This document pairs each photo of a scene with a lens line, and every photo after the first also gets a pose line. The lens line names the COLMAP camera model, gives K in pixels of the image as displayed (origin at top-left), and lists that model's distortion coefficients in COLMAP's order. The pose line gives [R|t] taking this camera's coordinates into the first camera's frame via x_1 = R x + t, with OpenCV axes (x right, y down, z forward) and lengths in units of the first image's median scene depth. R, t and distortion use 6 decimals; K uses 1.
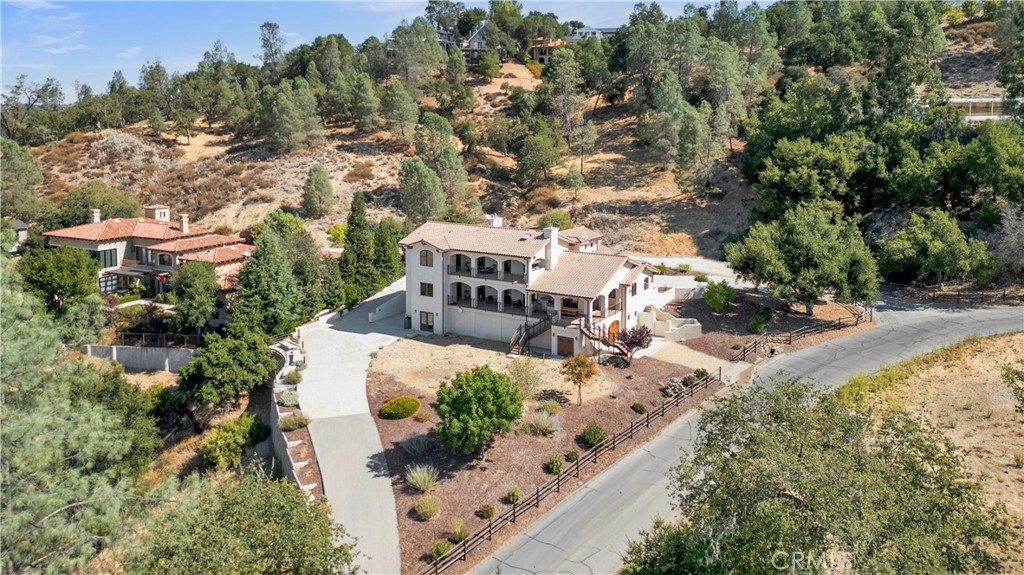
lens RADIAL K [[755.6, 0, 497.4], [0, 755.6, 185.4], [0, 0, 1]] dist [0.023022, -0.005536]
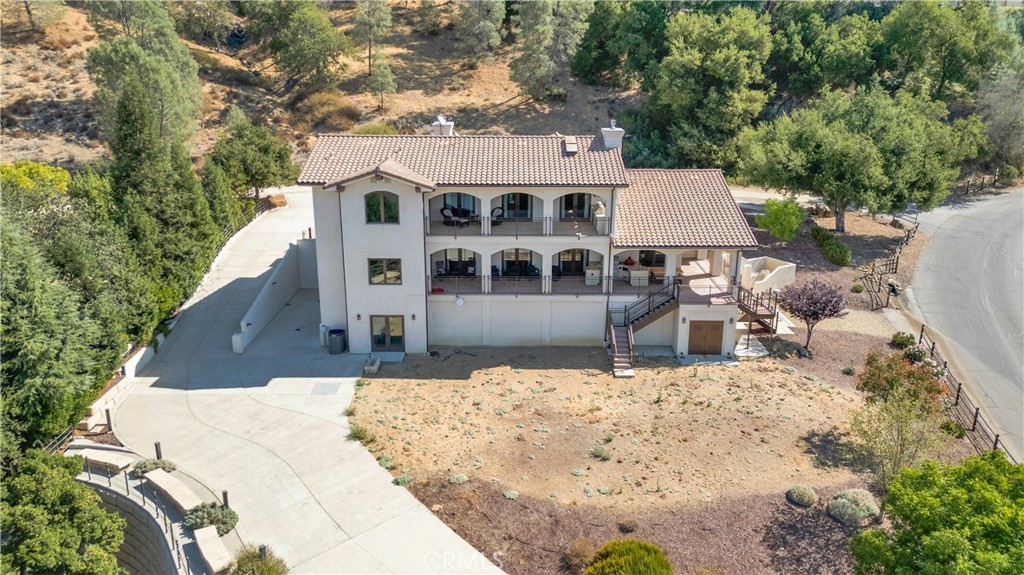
lens RADIAL K [[736.1, 0, 508.9], [0, 736.1, 283.8], [0, 0, 1]] dist [0.059985, -0.065561]
pose [[0.847205, -0.149173, 0.509894, -0.268393], [0.034946, 0.973339, 0.226694, 0.039643], [-0.530116, -0.174238, 0.829830, 0.553303]]
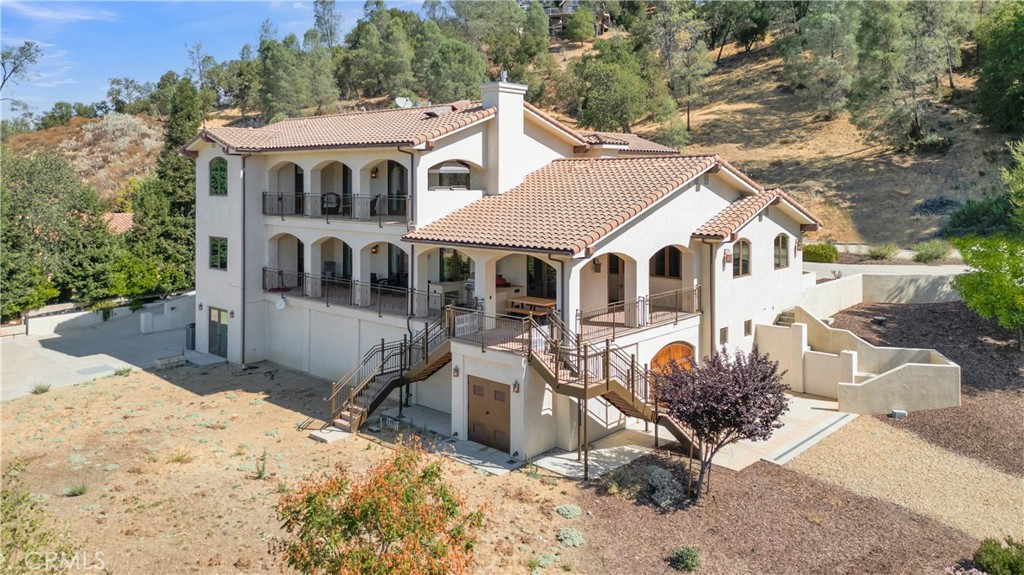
lens RADIAL K [[755.6, 0, 497.4], [0, 755.6, 185.4], [0, 0, 1]] dist [0.023022, -0.005536]
pose [[0.980281, -0.004791, -0.197550, 0.135303], [-0.008362, 0.997805, -0.065694, 0.124443], [0.197431, 0.066050, 0.978089, 0.612110]]
